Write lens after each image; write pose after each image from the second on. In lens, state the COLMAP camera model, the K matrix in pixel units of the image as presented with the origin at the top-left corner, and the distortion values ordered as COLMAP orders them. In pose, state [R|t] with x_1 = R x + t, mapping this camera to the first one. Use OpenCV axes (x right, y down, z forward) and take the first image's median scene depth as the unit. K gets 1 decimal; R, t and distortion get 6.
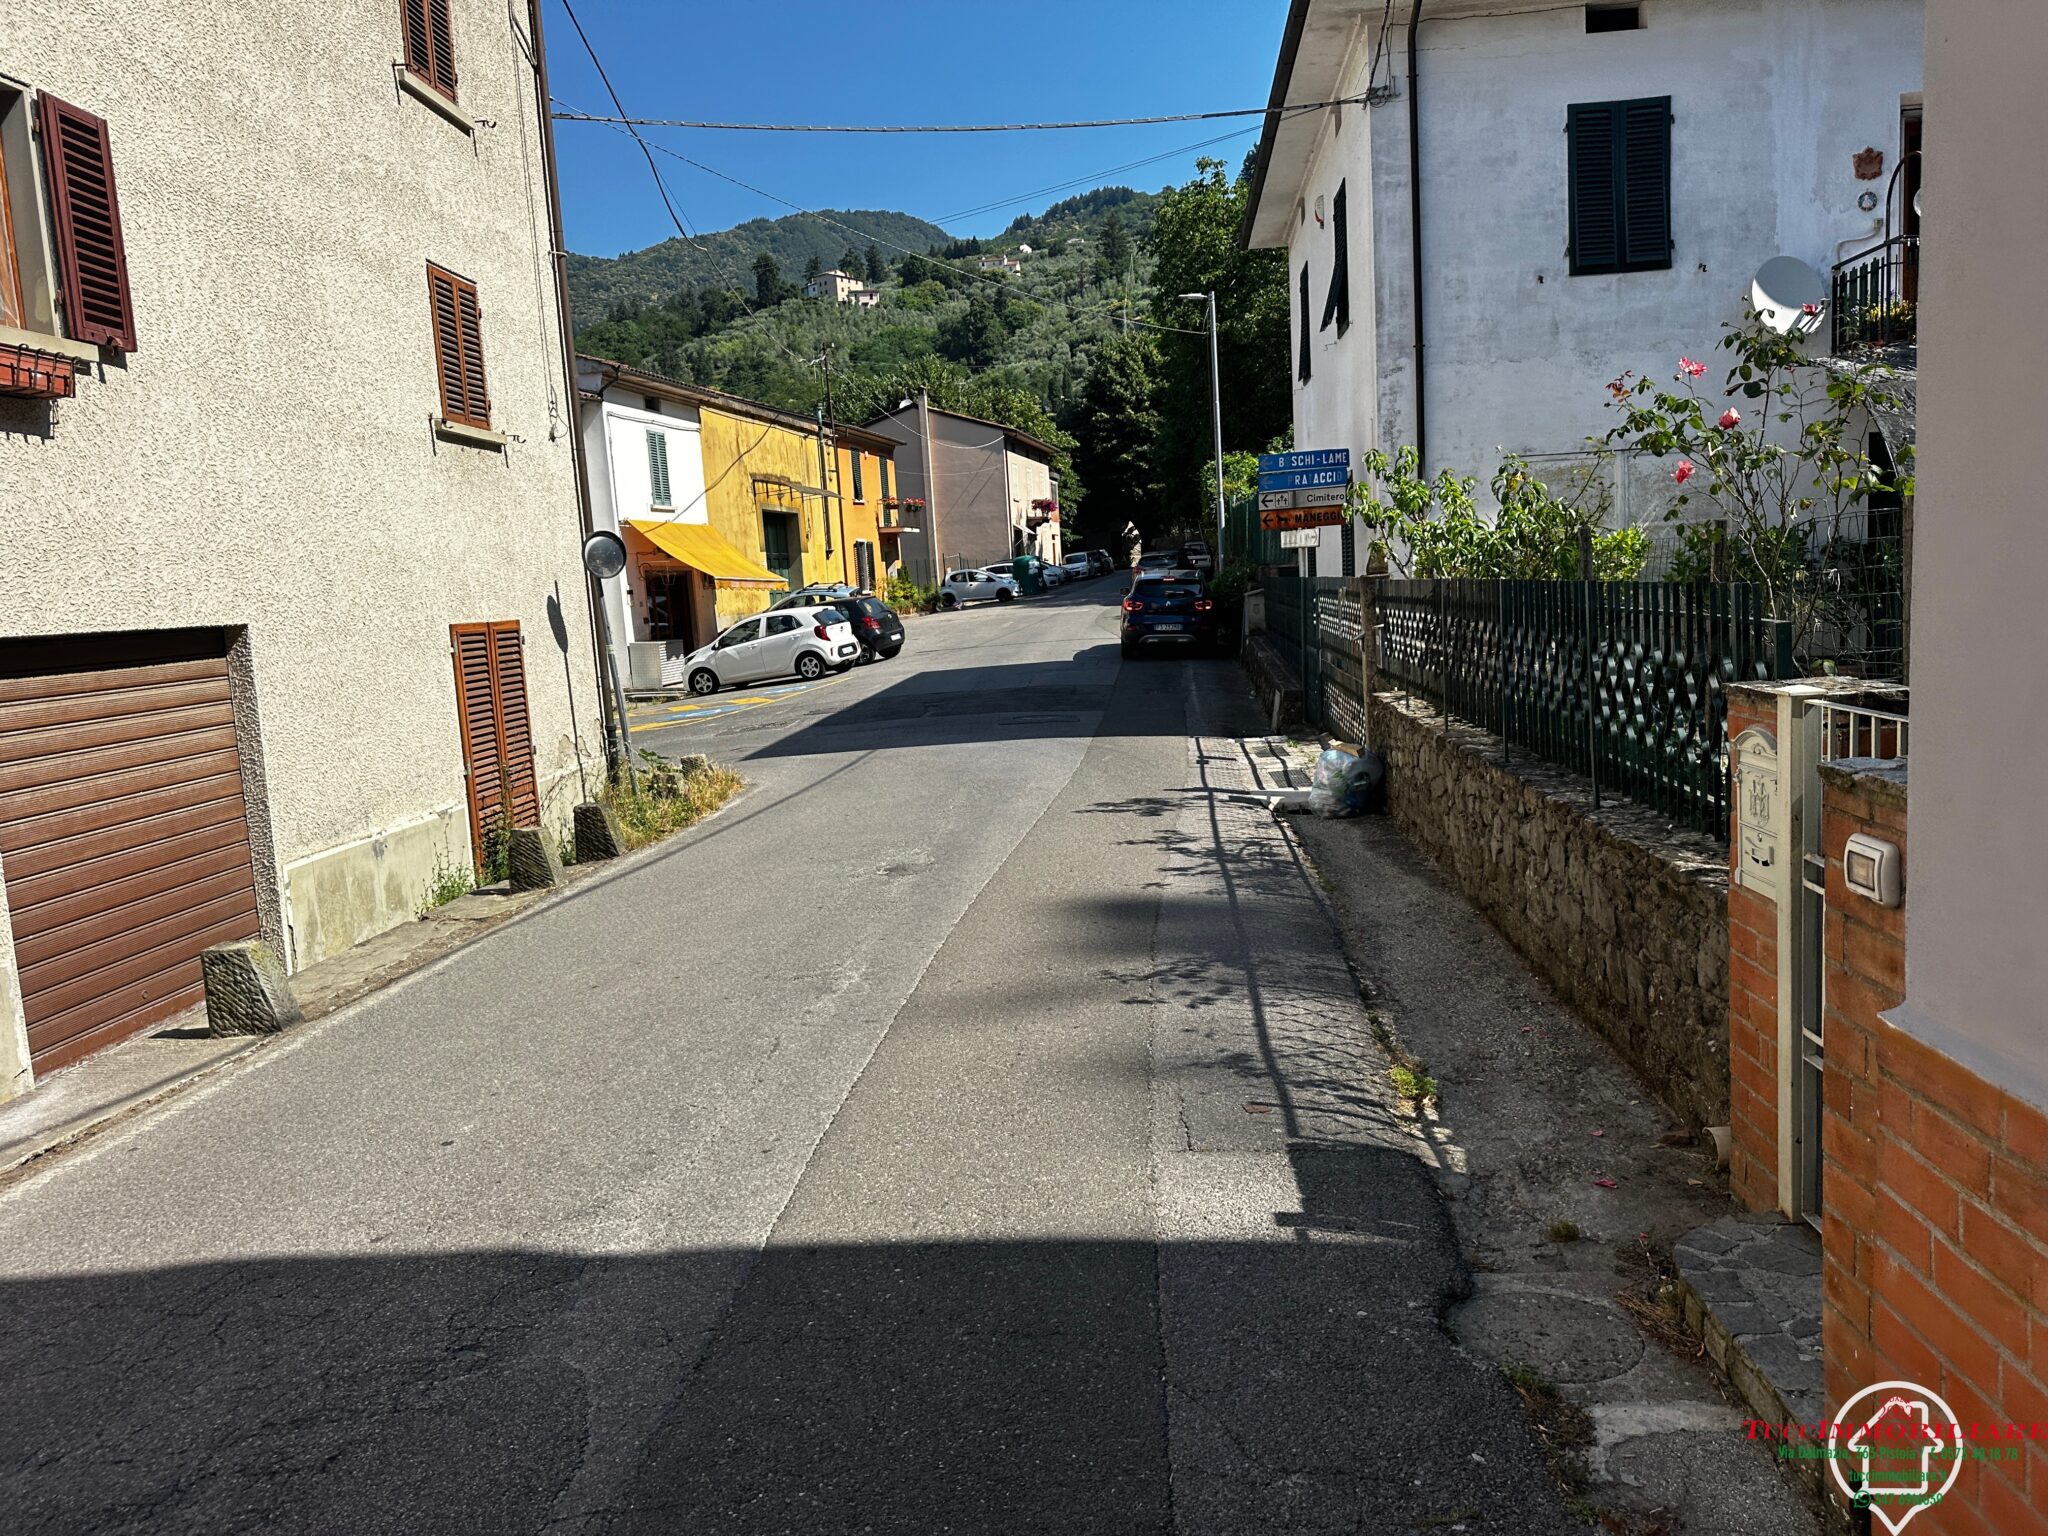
lens RADIAL K [[1415.1, 0, 1028.3], [0, 1415.1, 775.8], [0, 0, 1]] dist [0.046500, -0.053418]
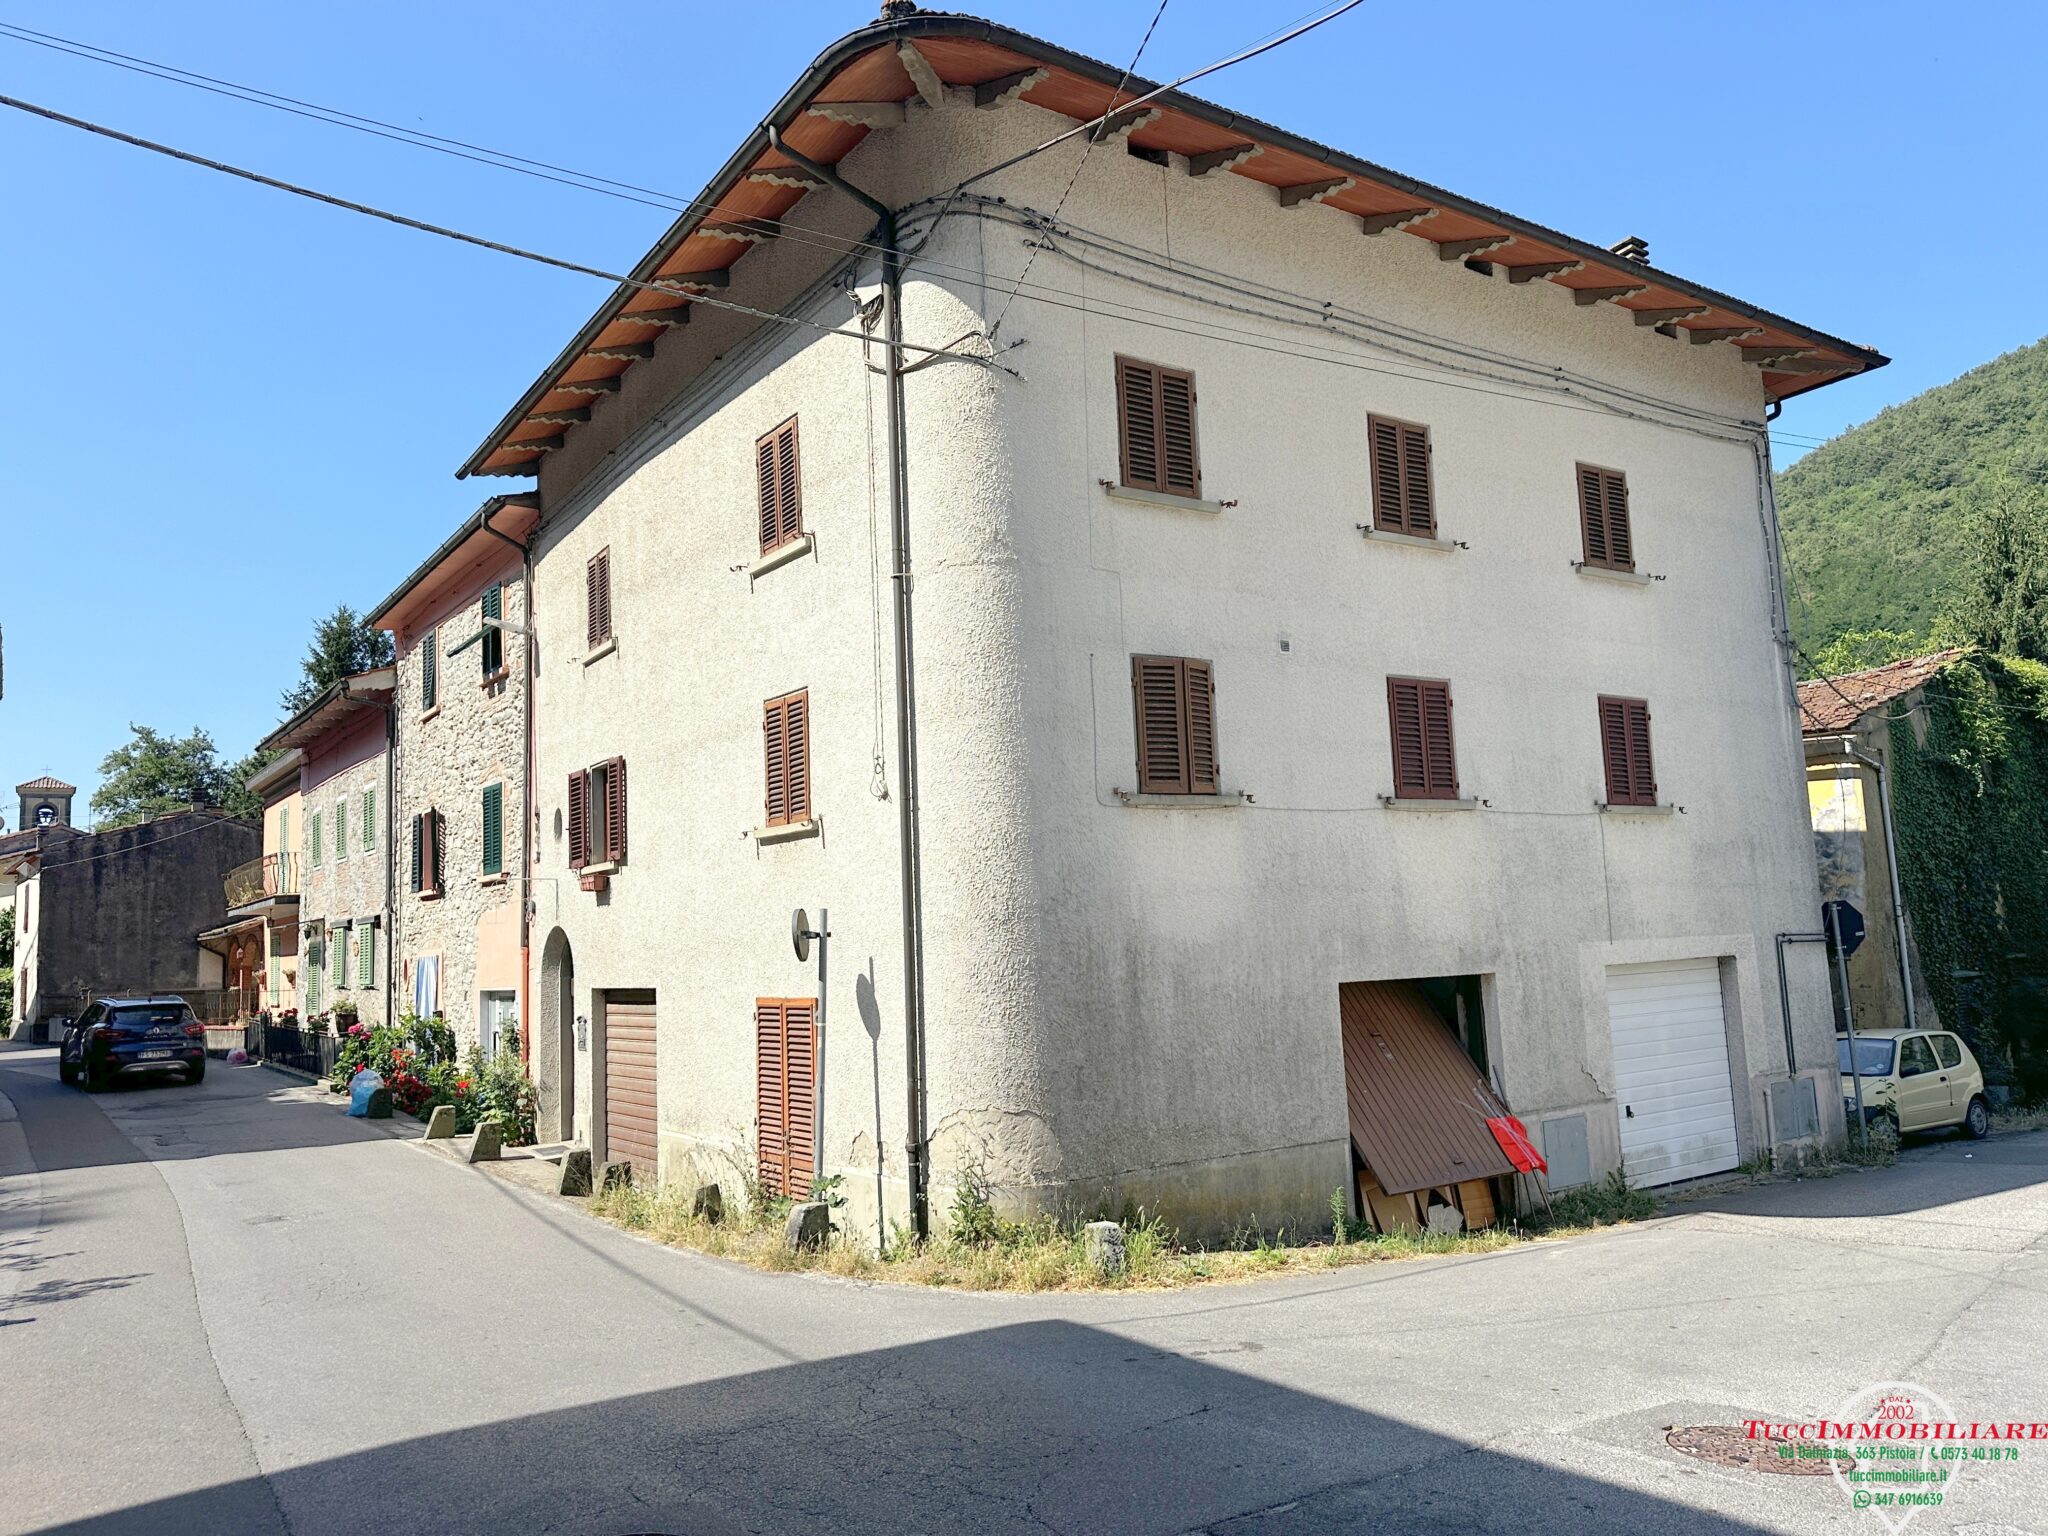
lens RADIAL K [[1416.4, 0, 1024.0], [0, 1416.4, 768.0], [0, 0, 1]] dist [0.046662, -0.050928]
pose [[-0.767139, 0.007450, -0.641437, 0.222162], [-0.005707, 0.999814, 0.018437, -0.375456], [0.641455, 0.017804, -0.766954, 2.391510]]
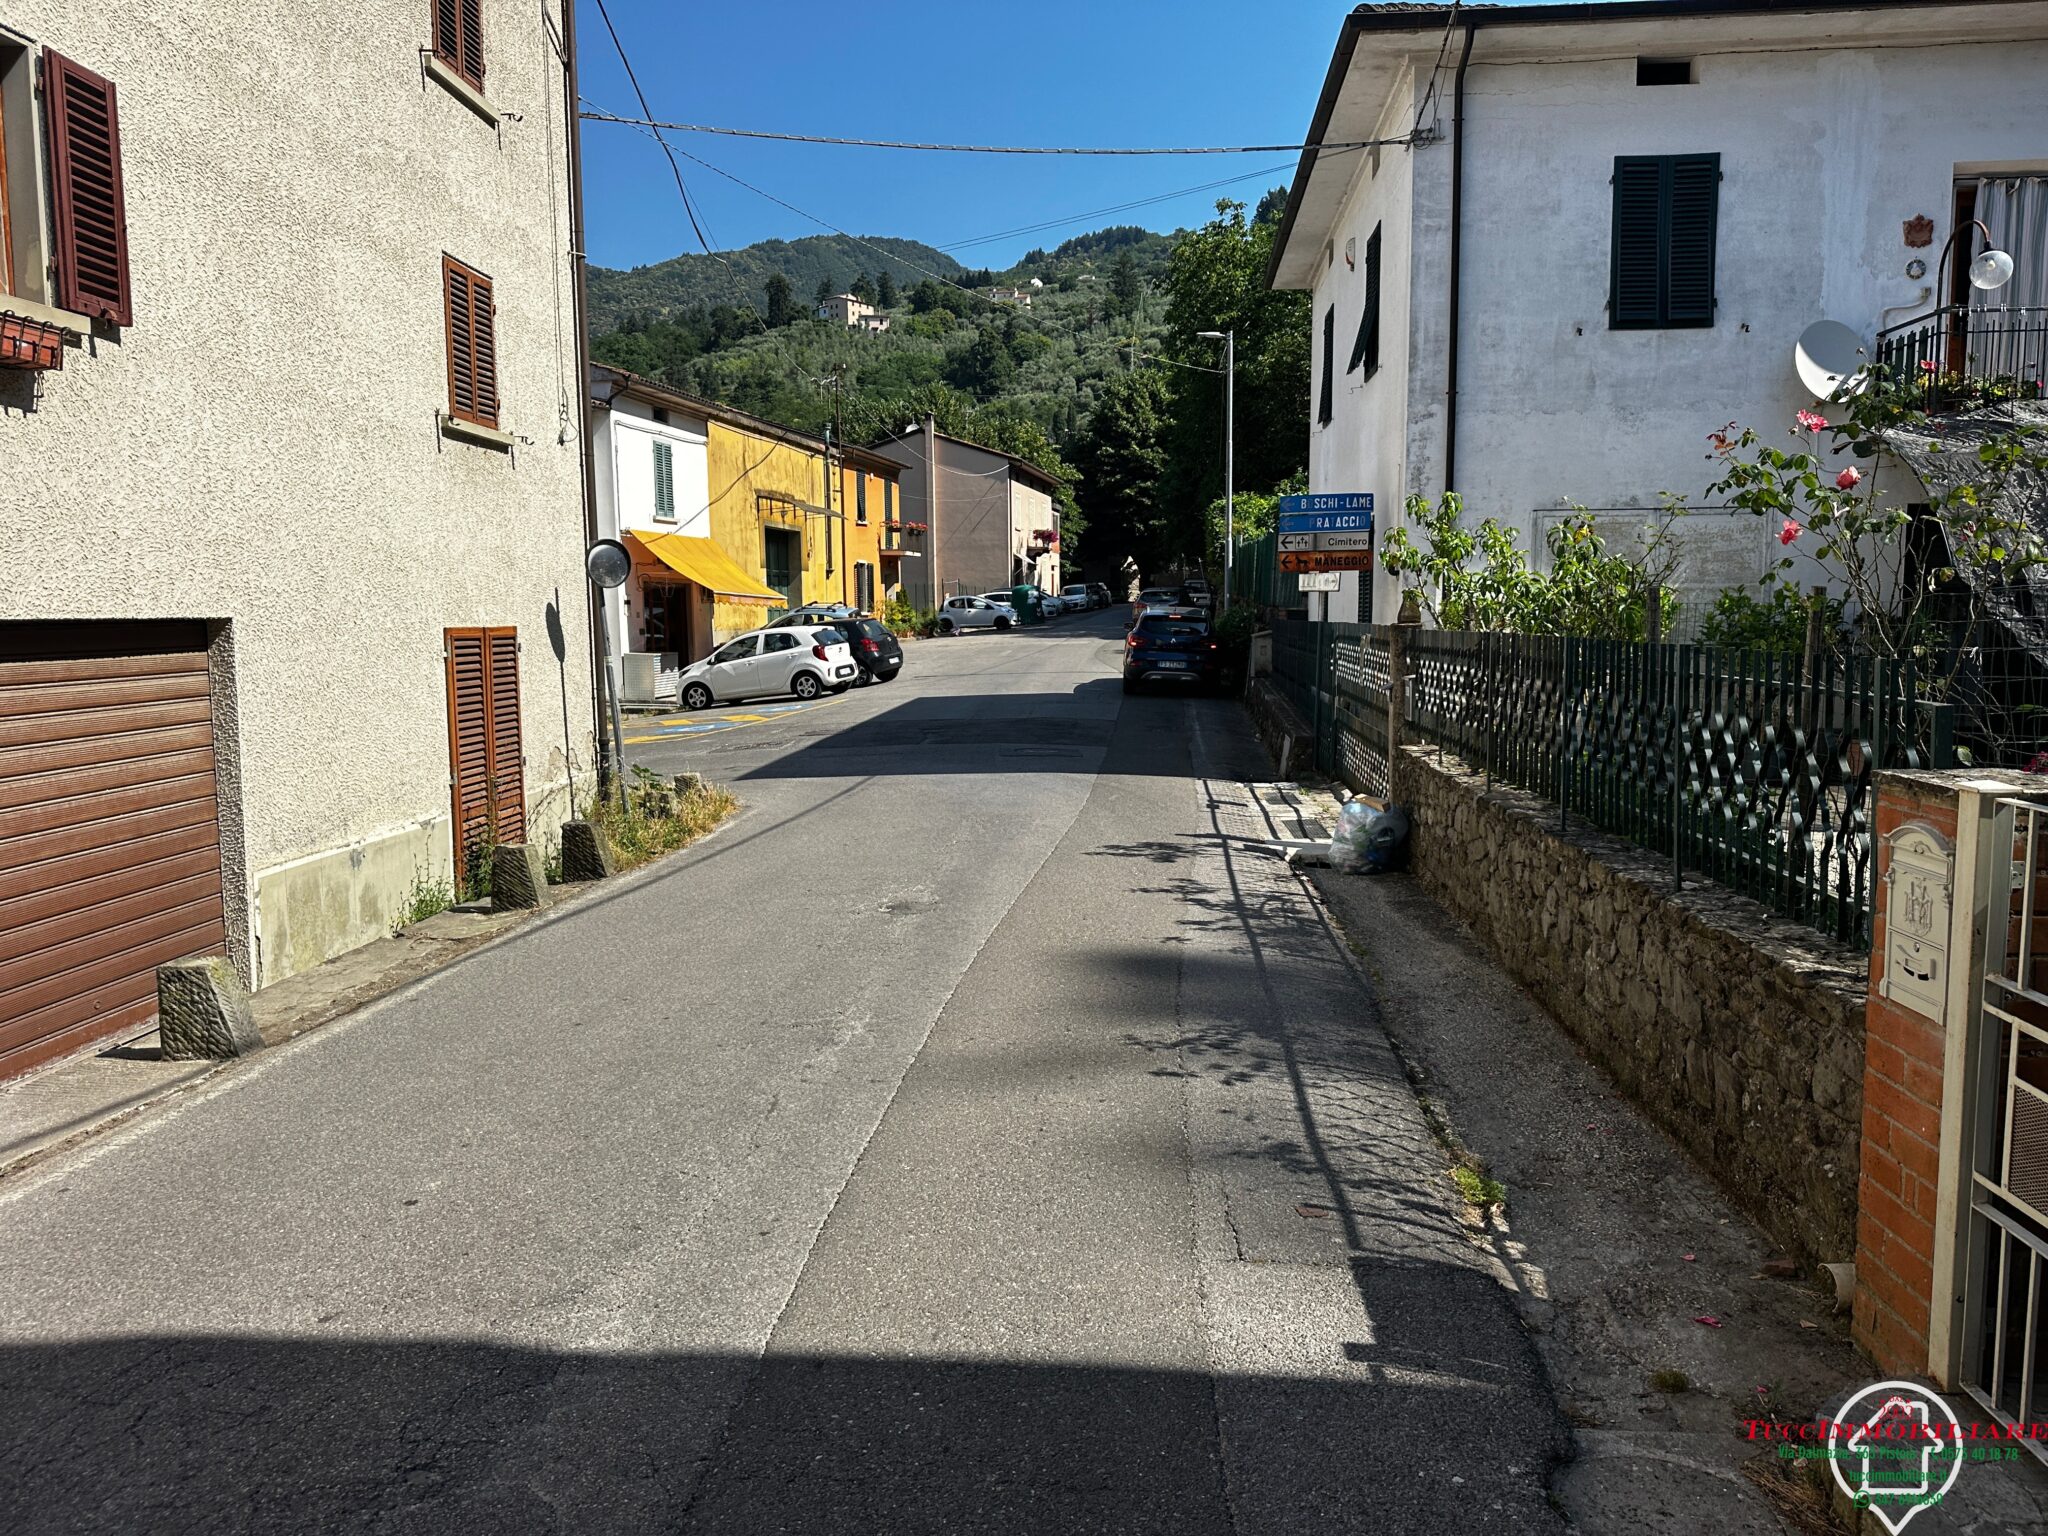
lens RADIAL K [[1416.4, 0, 1024.0], [0, 1416.4, 768.0], [0, 0, 1]] dist [0.046662, -0.050928]
pose [[0.998791, 0.048774, 0.006103, -0.019103], [-0.048601, 0.998481, -0.025959, -0.006600], [-0.007360, 0.025631, 0.999644, 0.042582]]
